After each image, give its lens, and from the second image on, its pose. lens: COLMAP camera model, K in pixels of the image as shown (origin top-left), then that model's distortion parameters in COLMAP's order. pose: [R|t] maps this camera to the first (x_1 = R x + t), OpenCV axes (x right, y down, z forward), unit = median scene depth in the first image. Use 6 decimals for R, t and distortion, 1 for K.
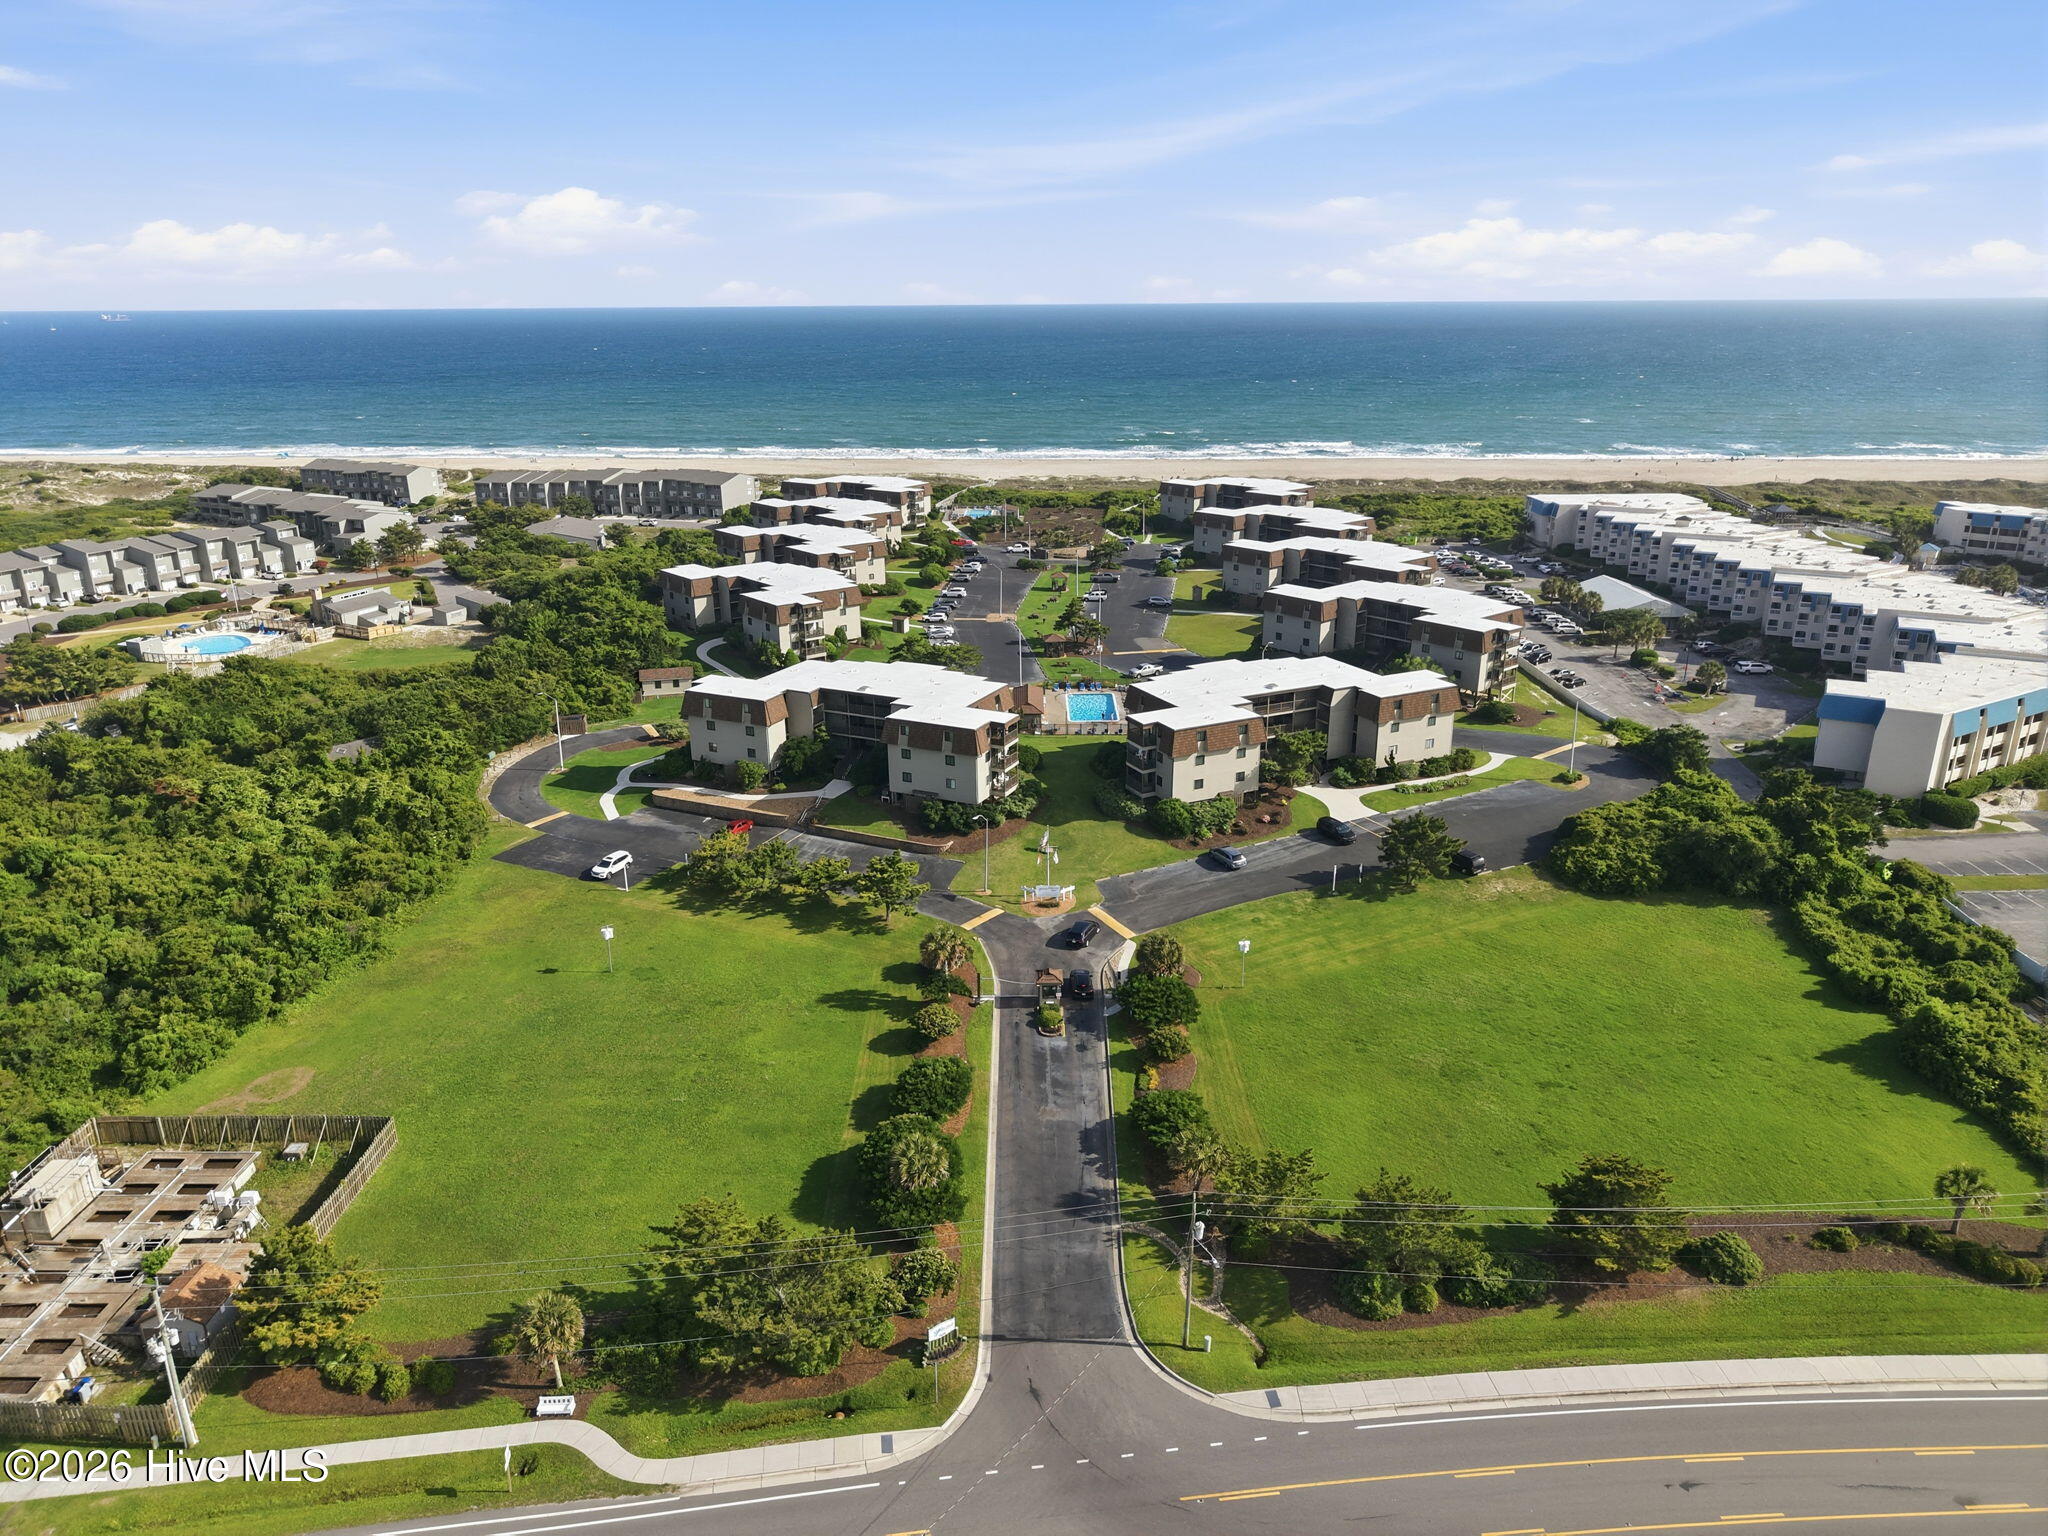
lens RADIAL K [[1355.5, 0, 977.7], [0, 1355.5, 803.1], [0, 0, 1]] dist [-0.018344, 0.000554]
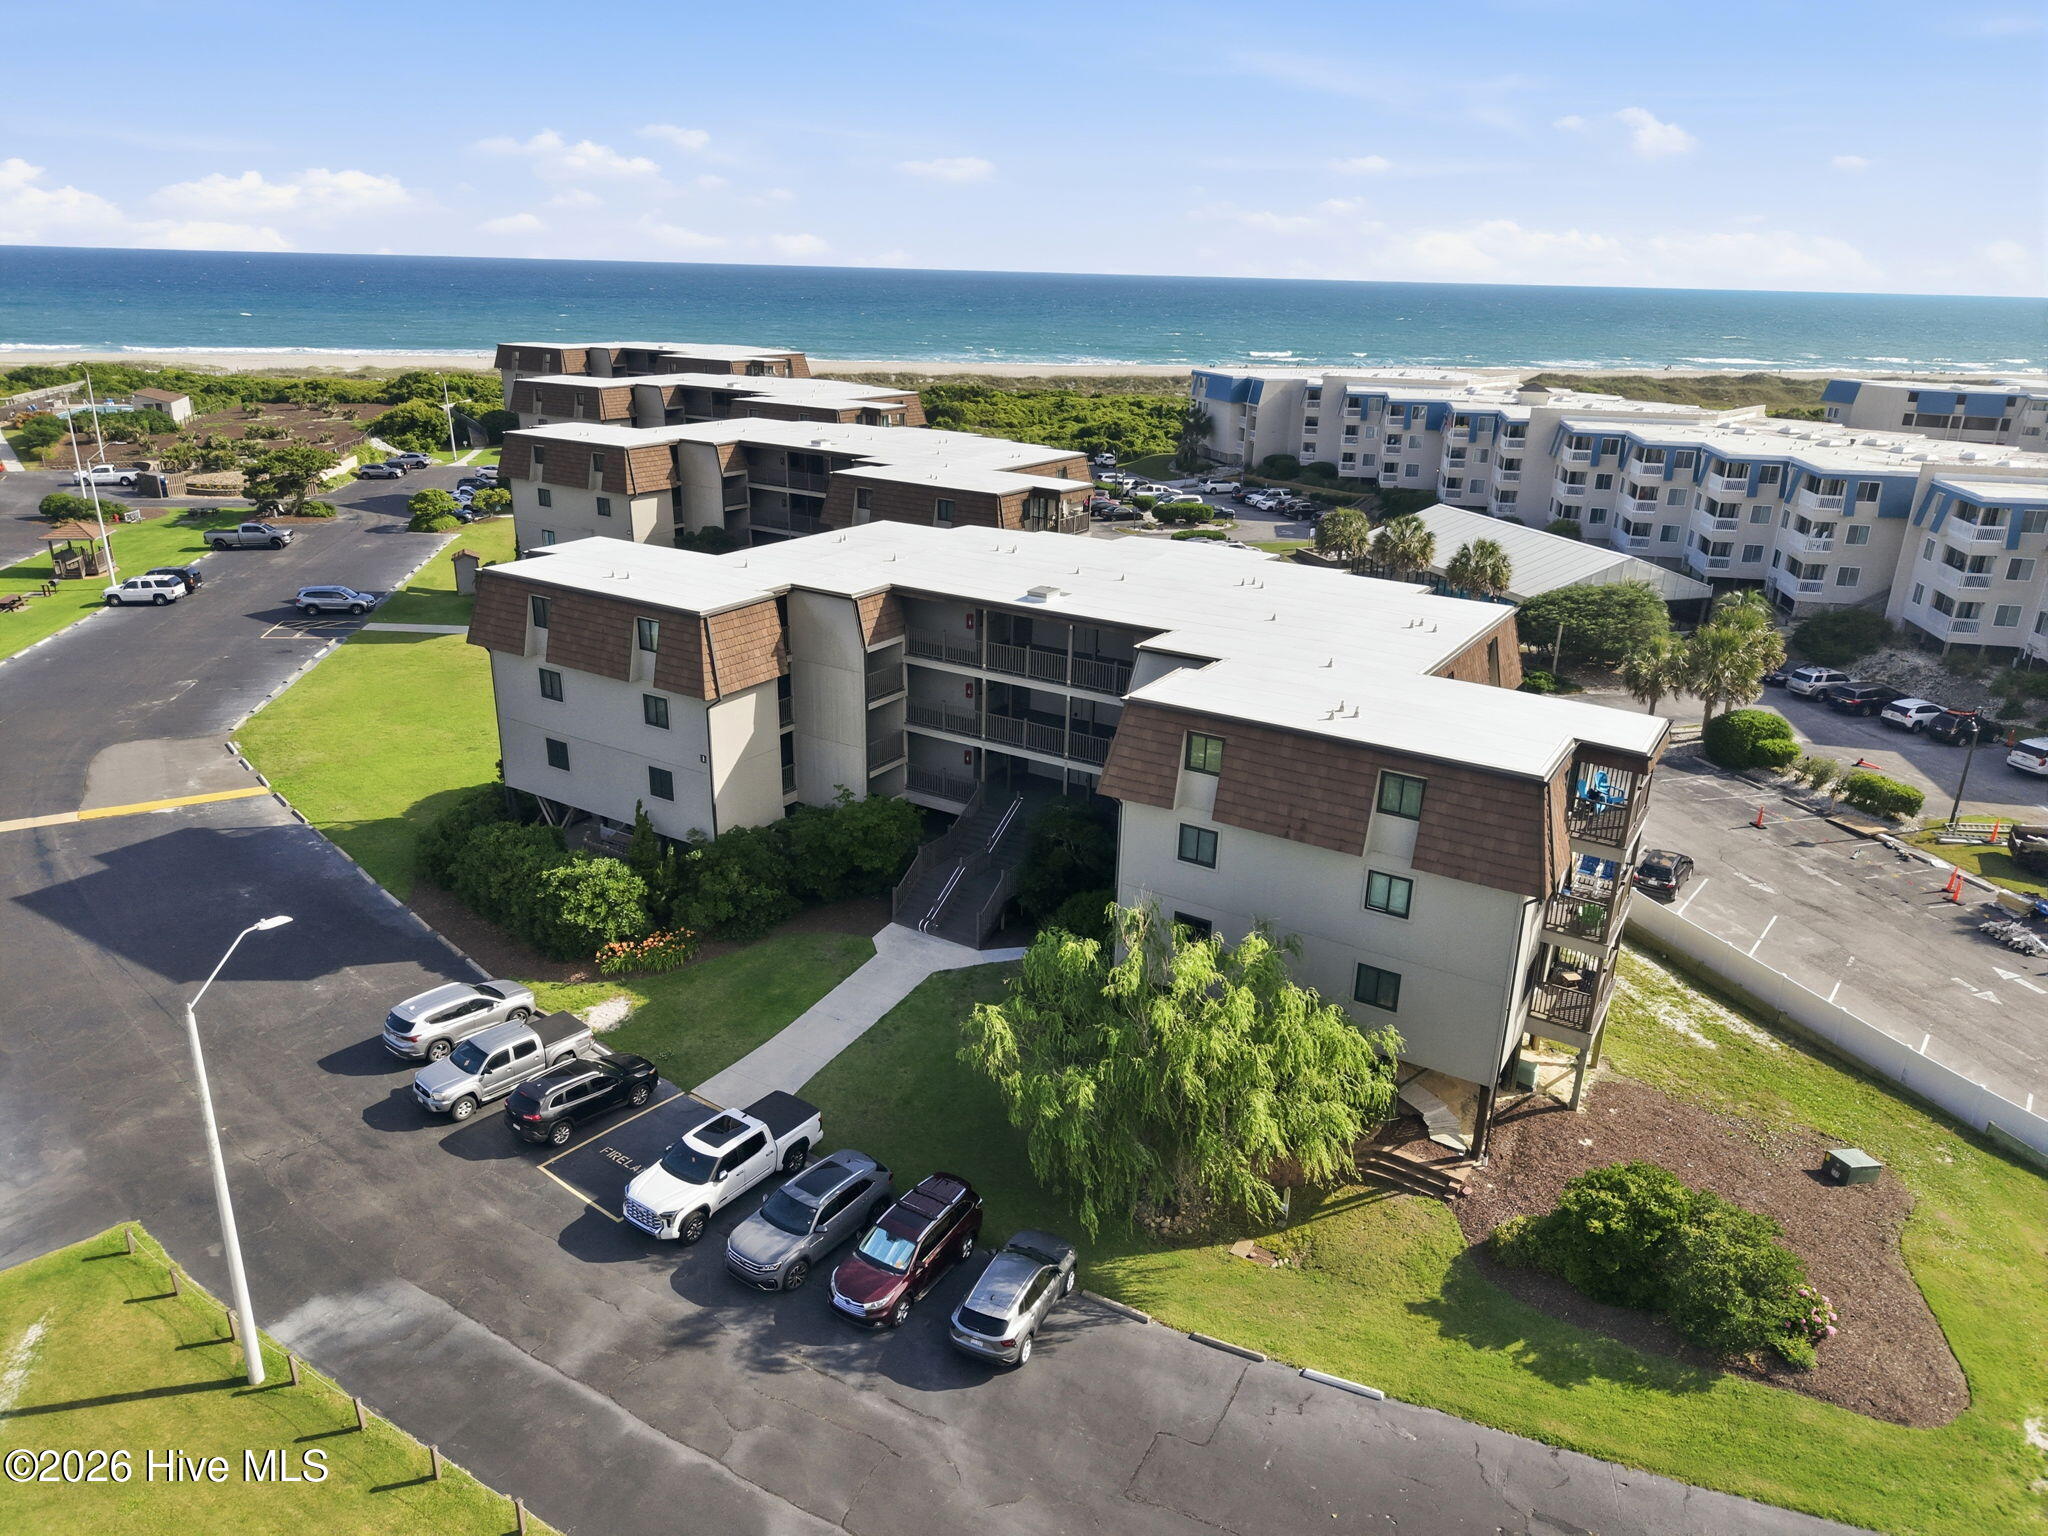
lens RADIAL K [[1362.6, 0, 1021.2], [0, 1362.6, 775.7], [0, 0, 1]] dist [0.032412, -0.036655]
pose [[0.941609, -0.078035, 0.327542, 0.175897], [0.077353, 0.996889, 0.015132, -0.093476], [-0.327704, 0.011088, 0.944716, 0.594621]]
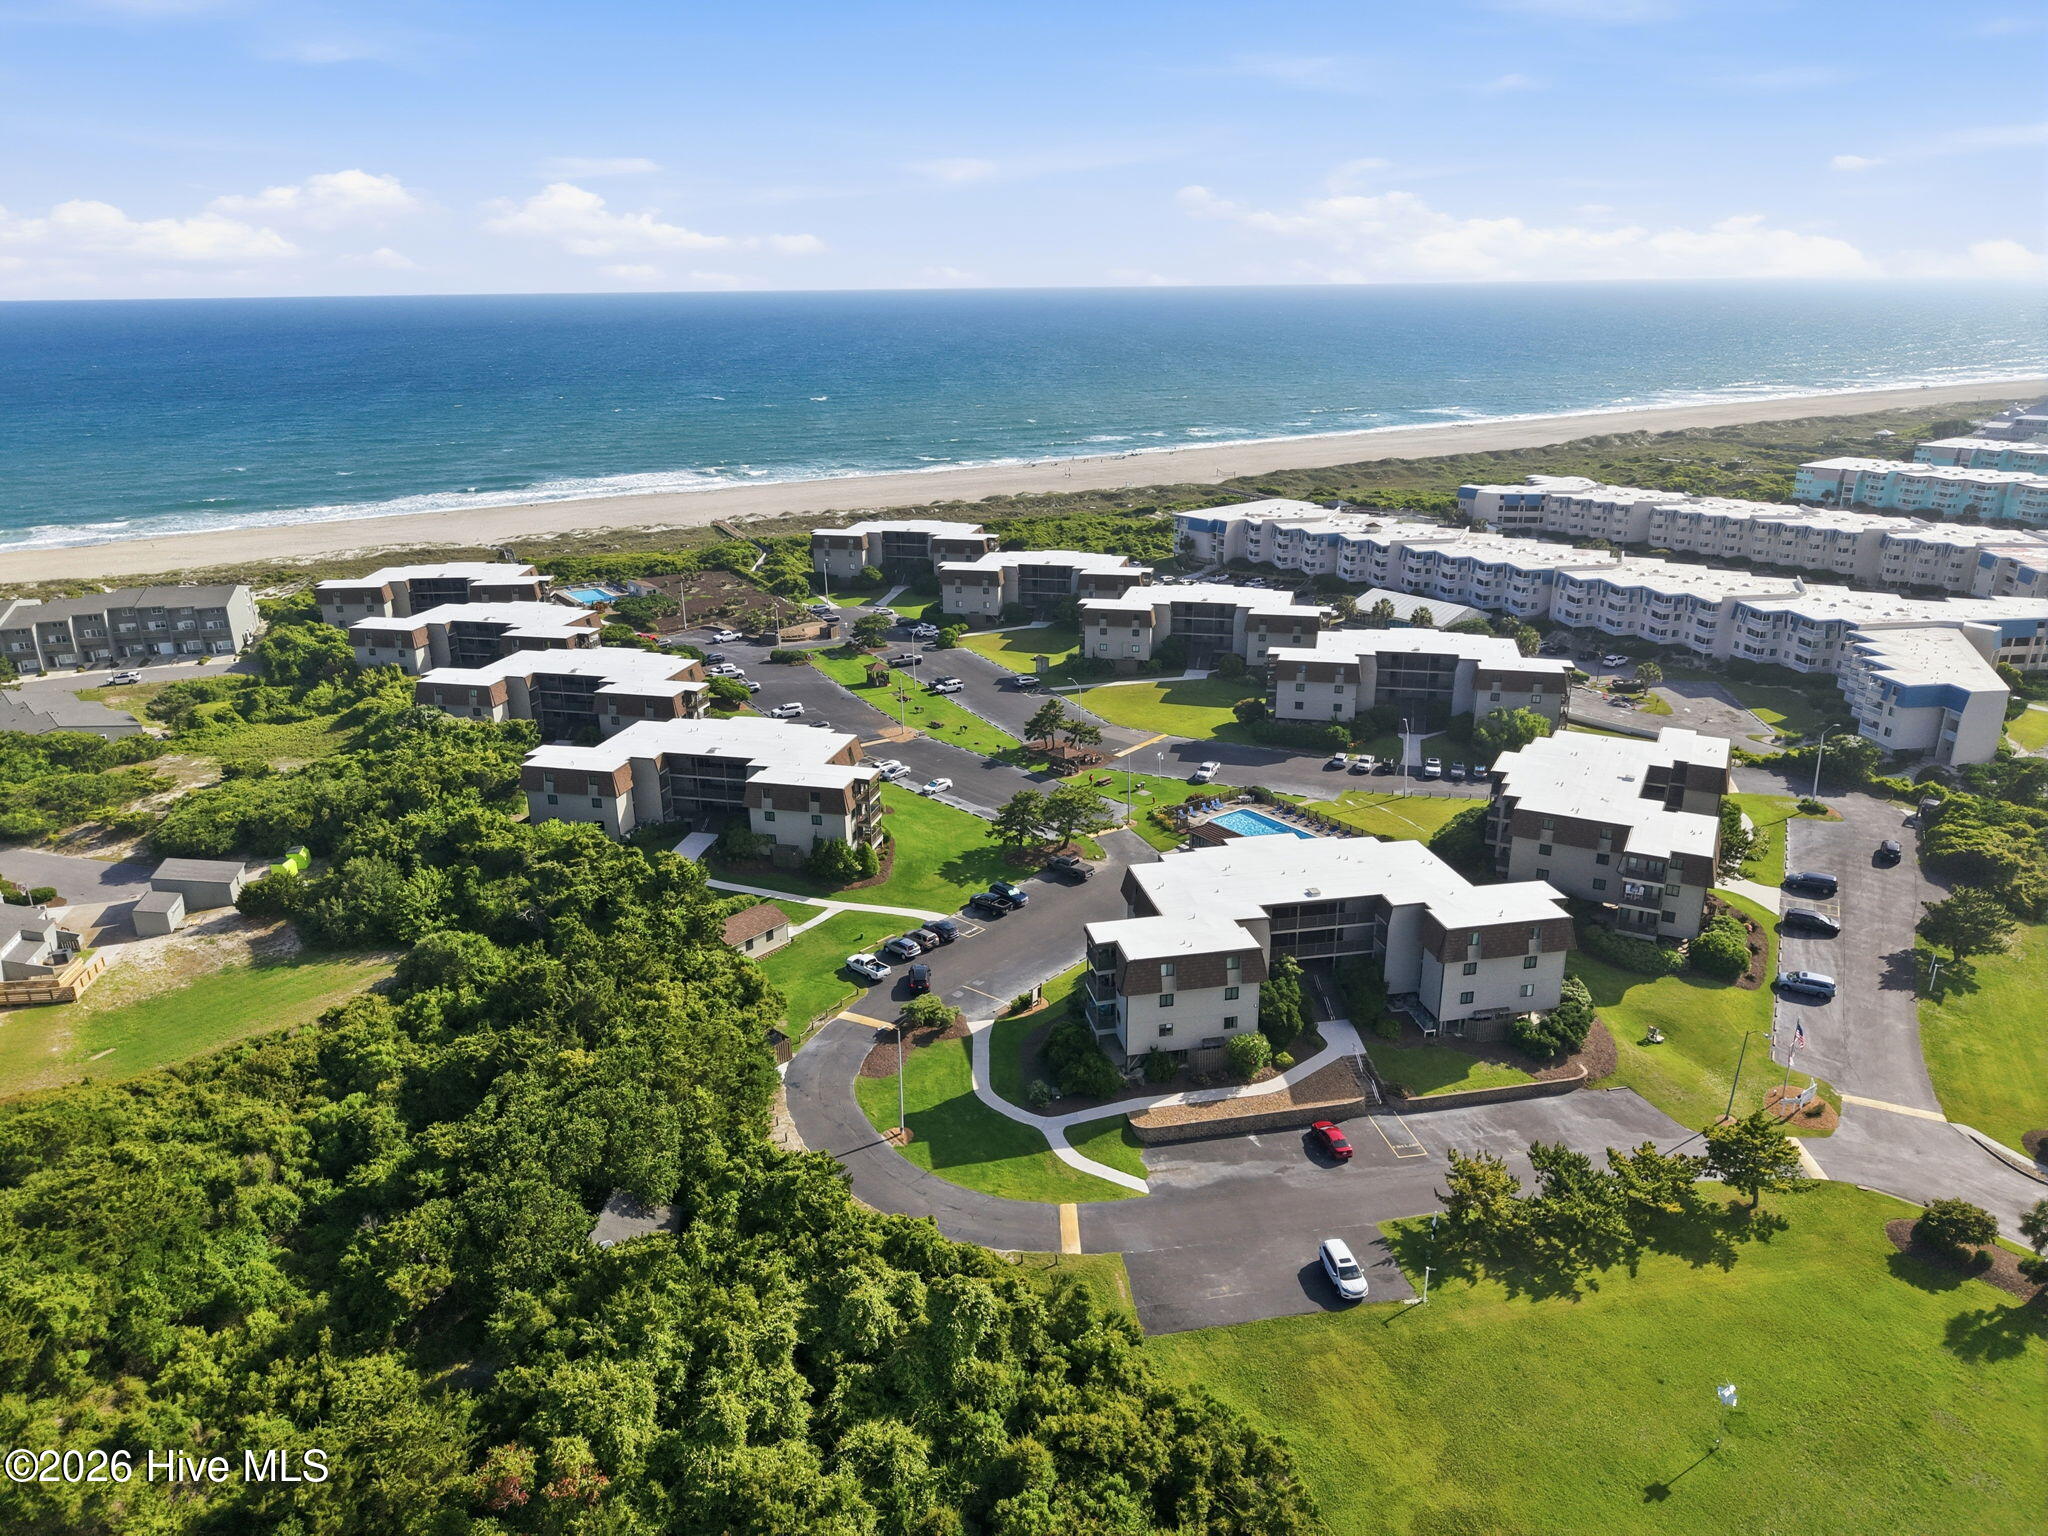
lens RADIAL K [[1355.5, 0, 977.7], [0, 1355.5, 803.1], [0, 0, 1]] dist [-0.018344, 0.000554]
pose [[0.804659, -0.212555, 0.554386, -0.380467], [0.213182, 0.974891, 0.064358, -0.131612], [-0.554145, 0.066399, 0.829768, 0.291253]]
